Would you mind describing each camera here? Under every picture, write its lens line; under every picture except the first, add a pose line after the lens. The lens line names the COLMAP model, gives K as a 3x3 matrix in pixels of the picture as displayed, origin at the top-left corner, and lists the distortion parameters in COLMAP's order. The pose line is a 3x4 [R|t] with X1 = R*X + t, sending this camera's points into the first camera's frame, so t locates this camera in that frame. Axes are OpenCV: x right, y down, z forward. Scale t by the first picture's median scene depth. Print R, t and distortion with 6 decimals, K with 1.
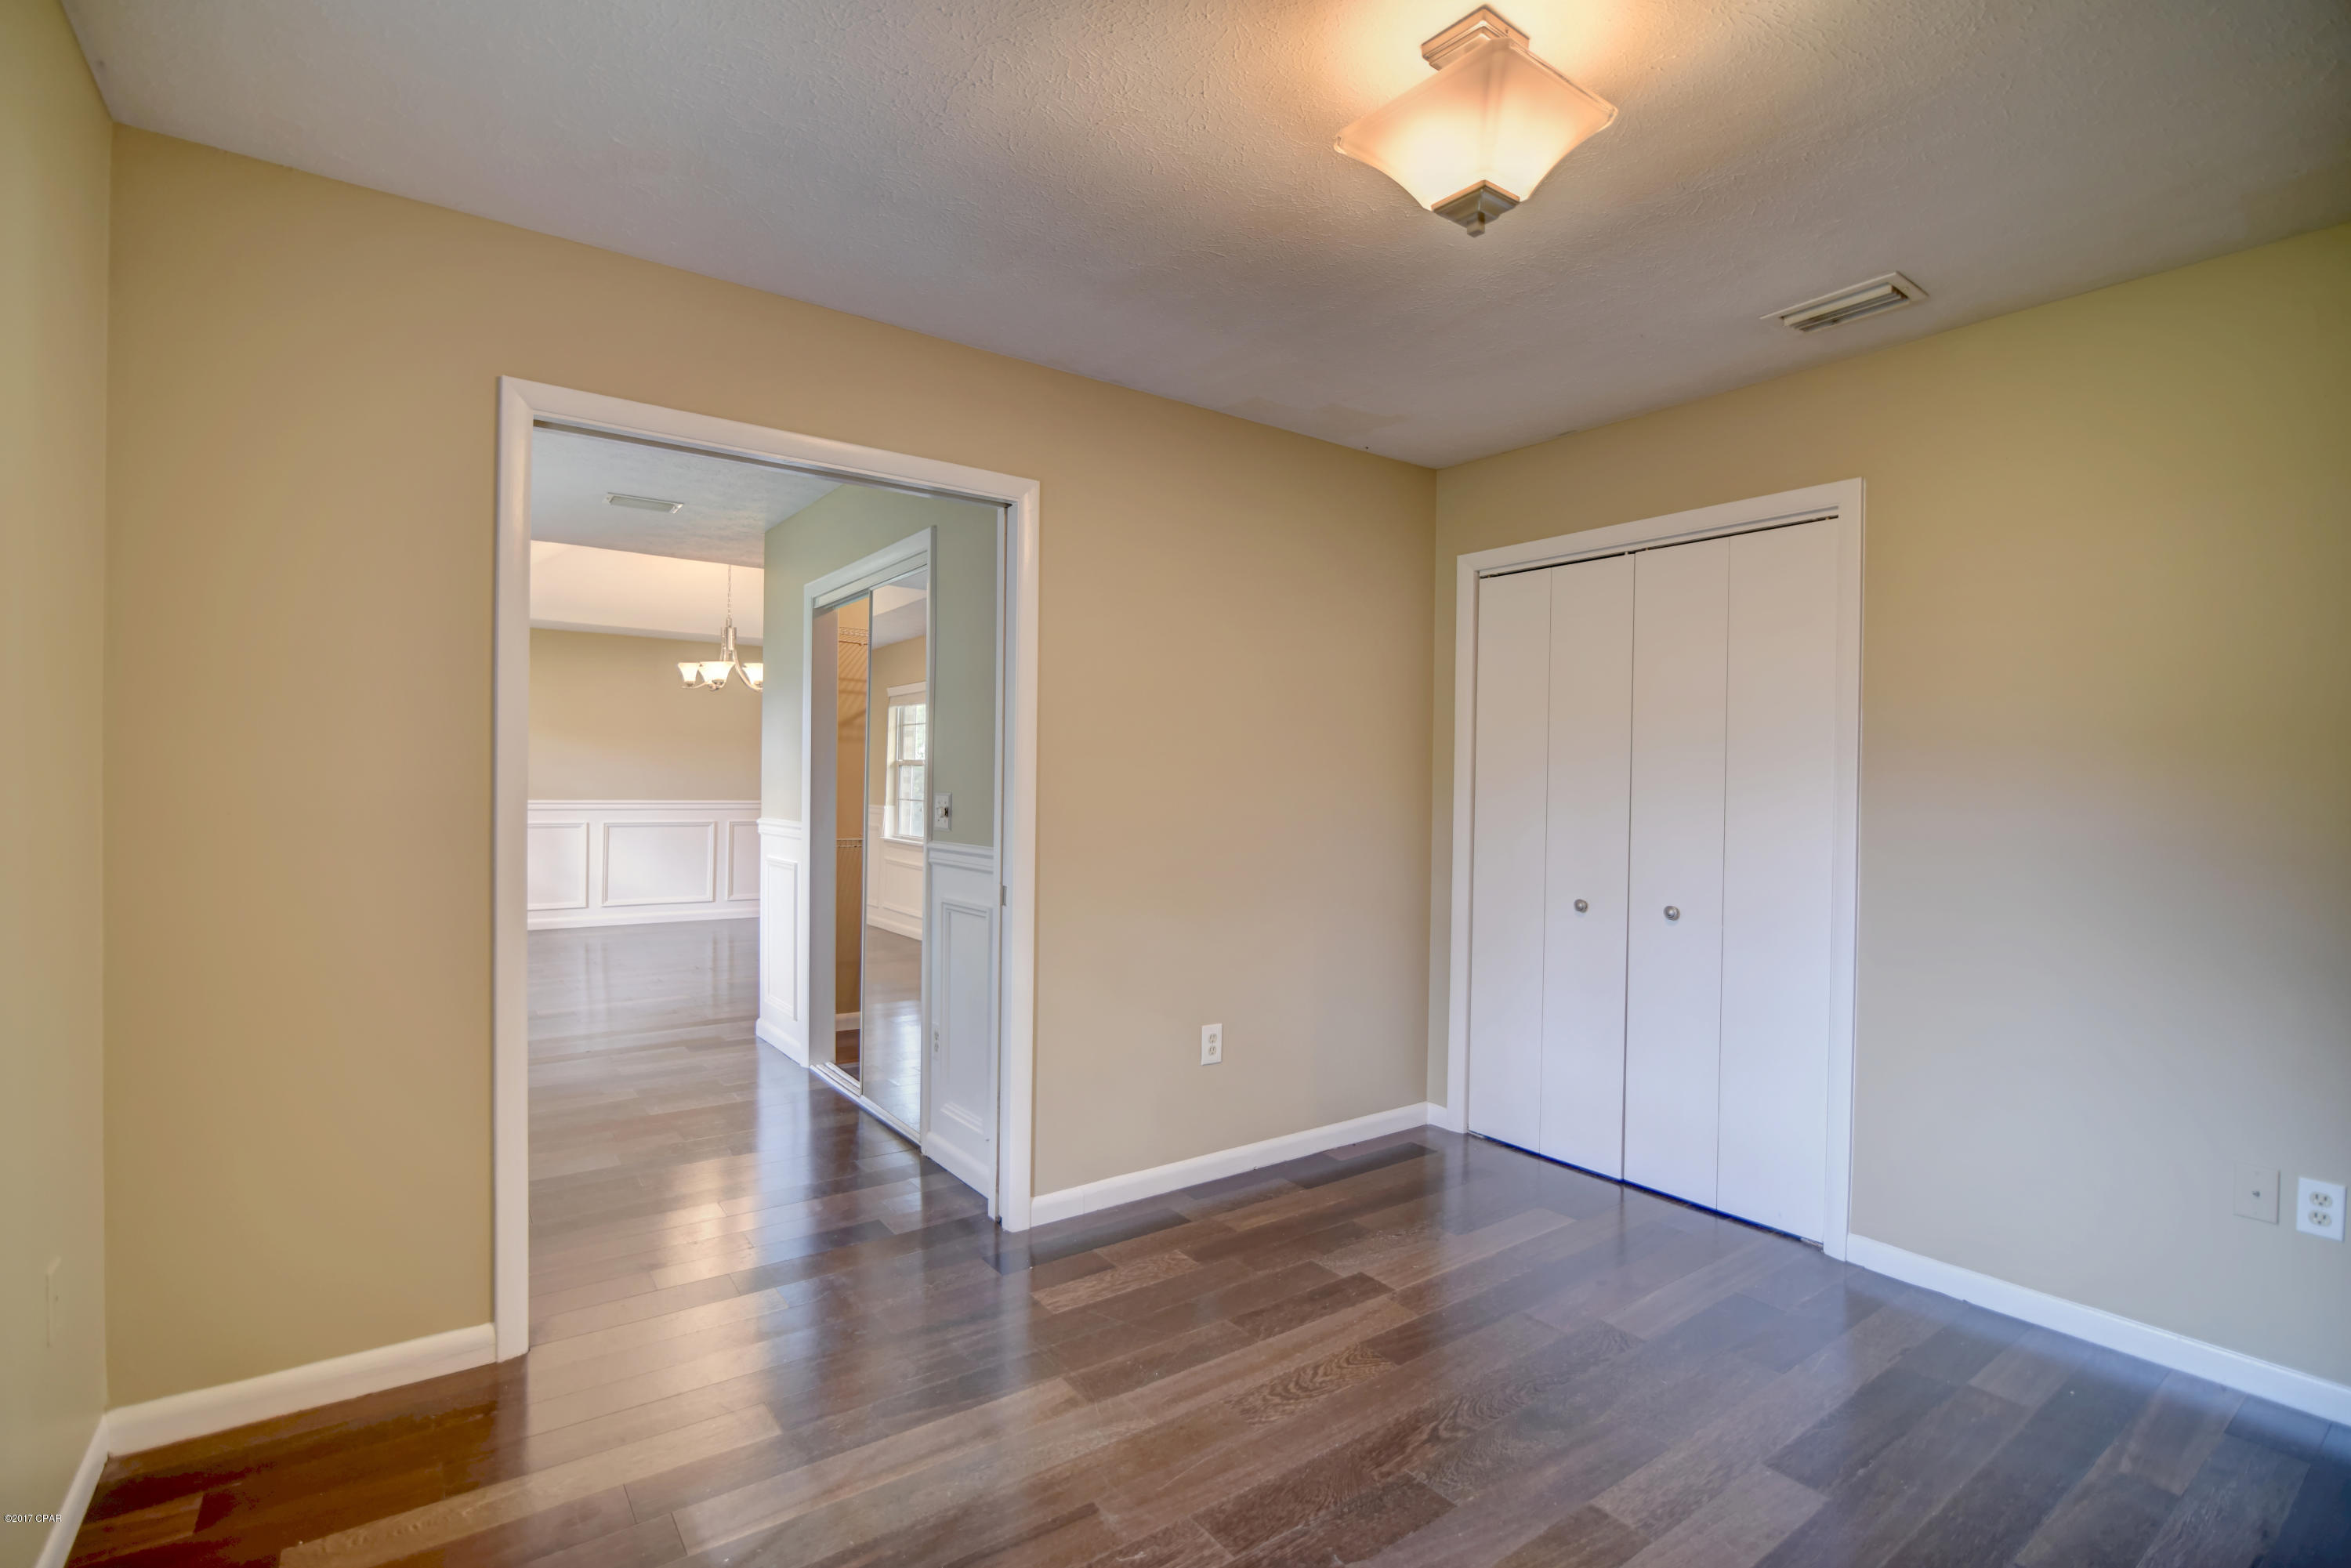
lens RADIAL K [[1082.5, 0, 1168.8], [0, 1082.5, 787.1], [0, 0, 1]] dist [-0.017522, 0.000816]
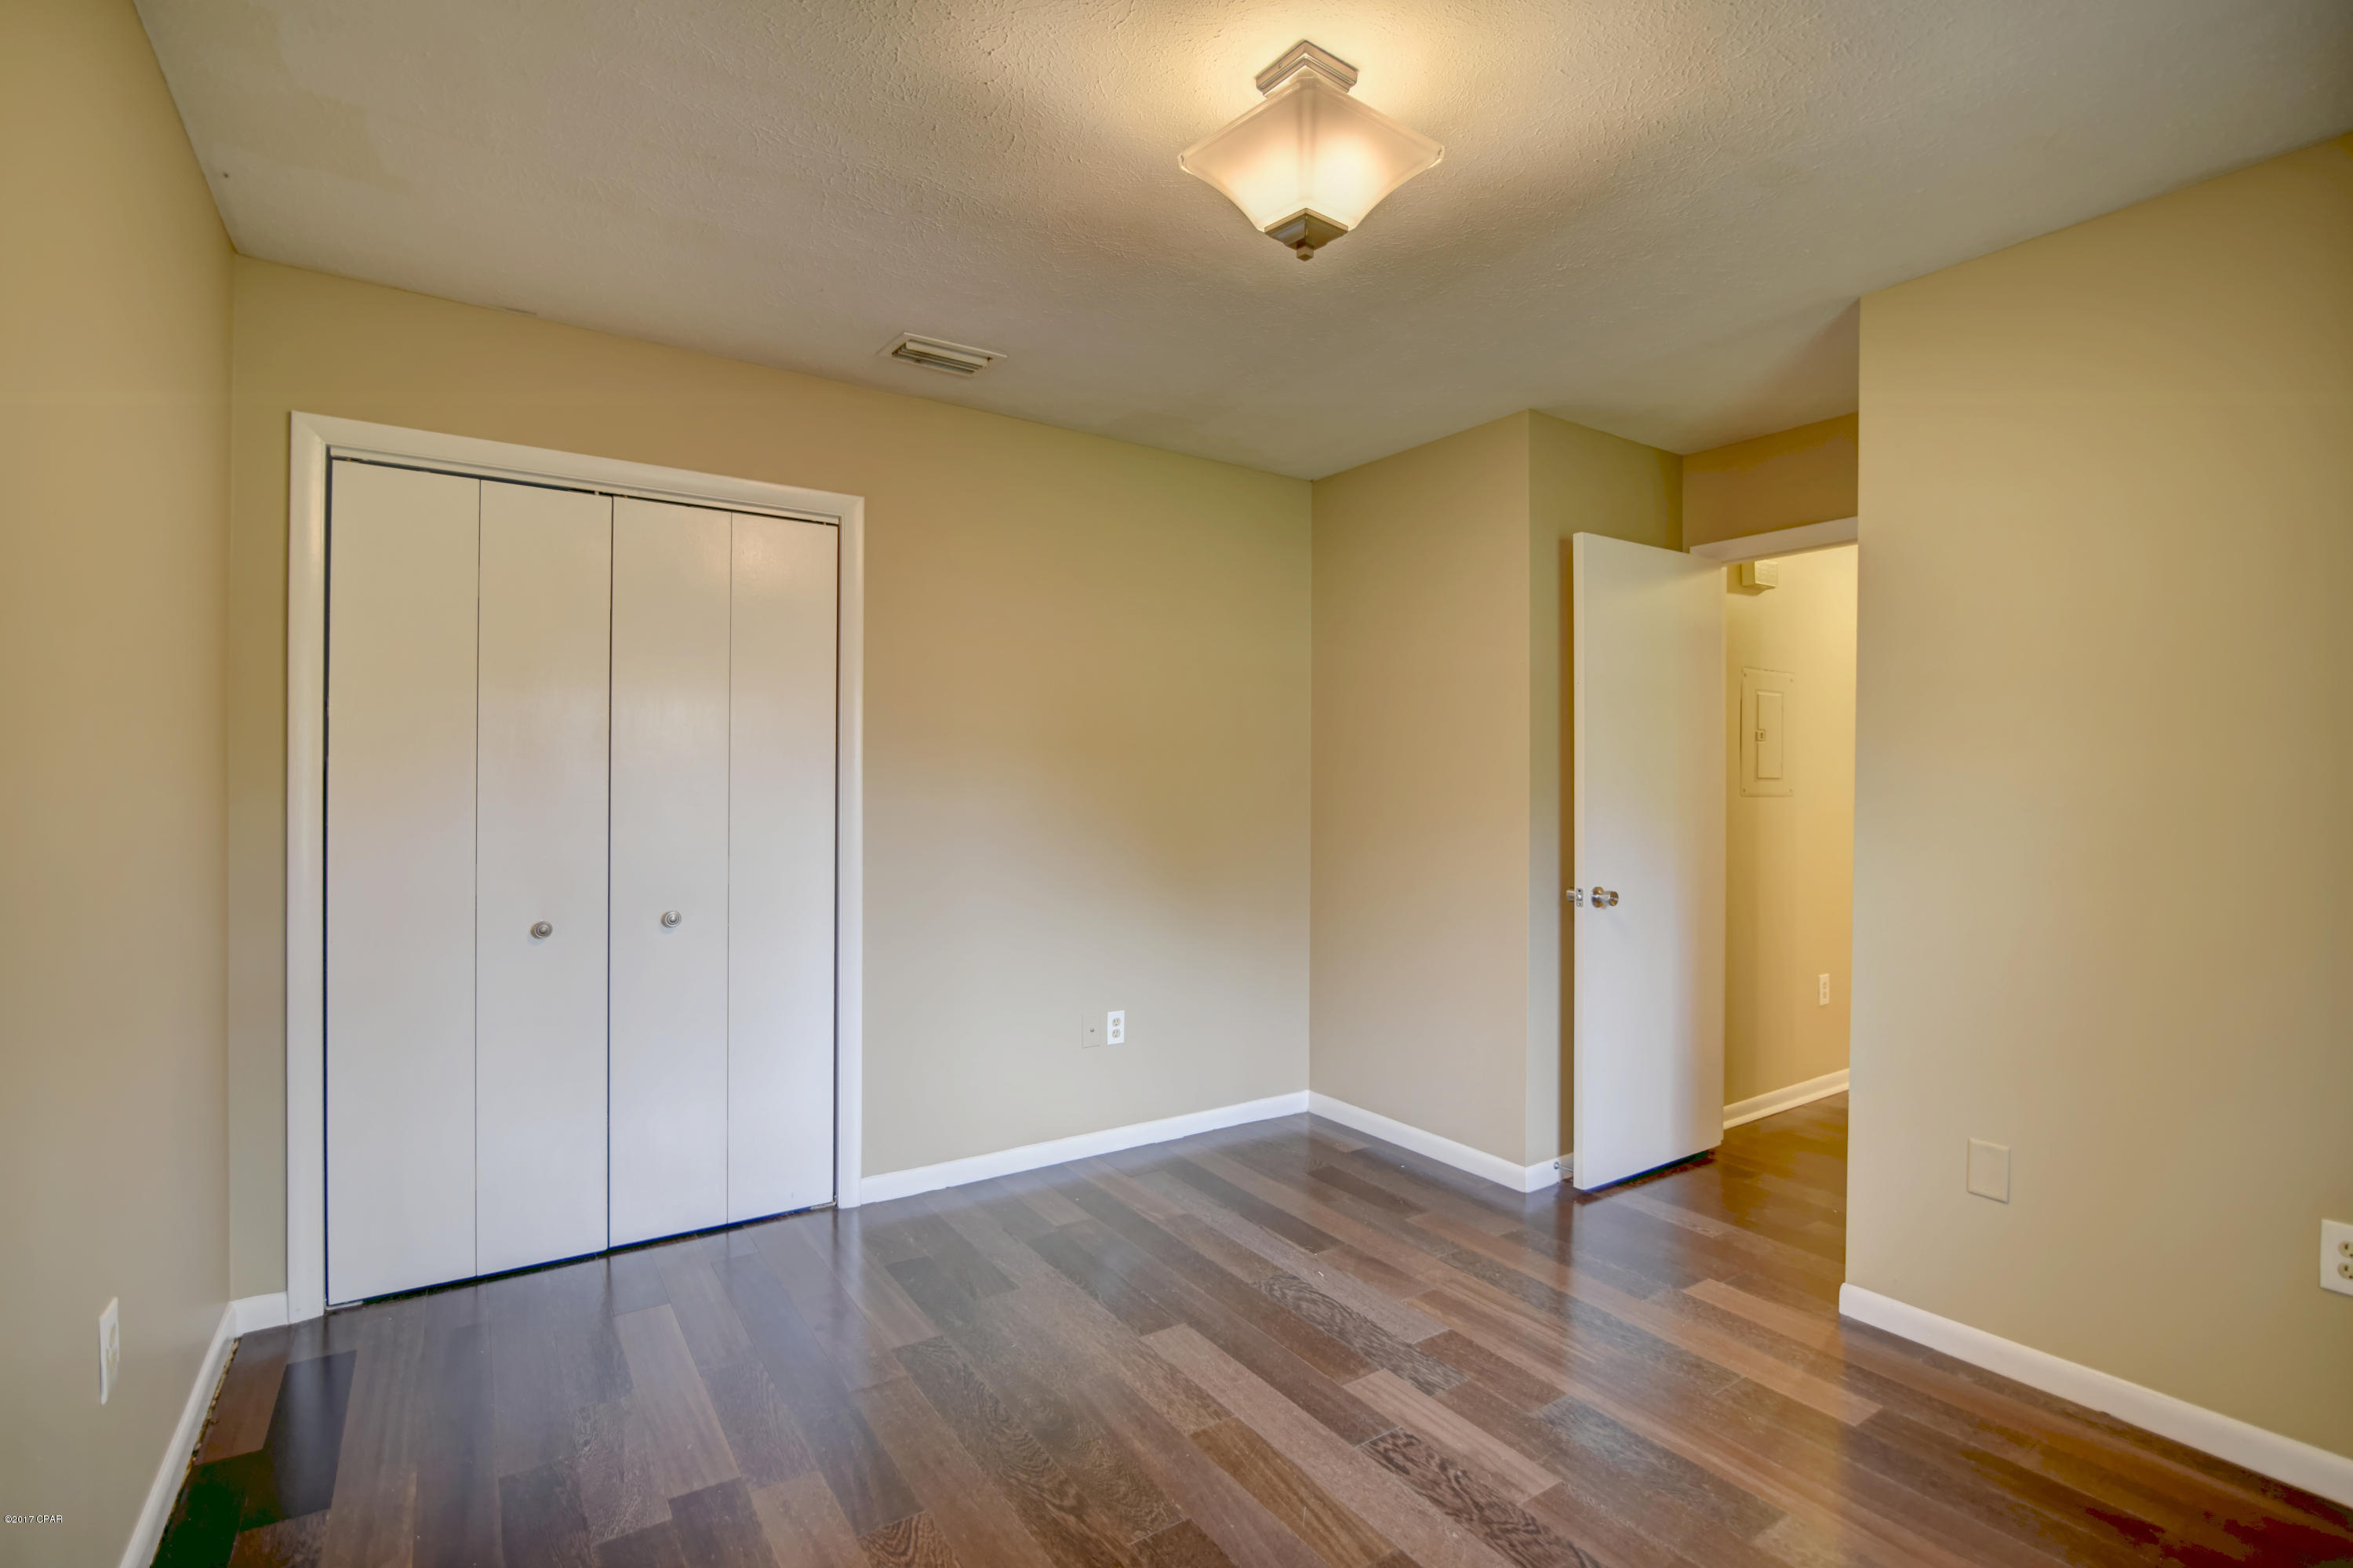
lens RADIAL K [[1083.5, 0, 1169.8], [0, 1083.5, 787.1], [0, 0, 1]] dist [-0.017522, 0.000816]
pose [[0.052705, -0.025197, 0.998292, -0.523129], [-0.000467, 0.999681, 0.025257, -0.019097], [-0.998610, -0.001798, 0.052676, 0.723369]]
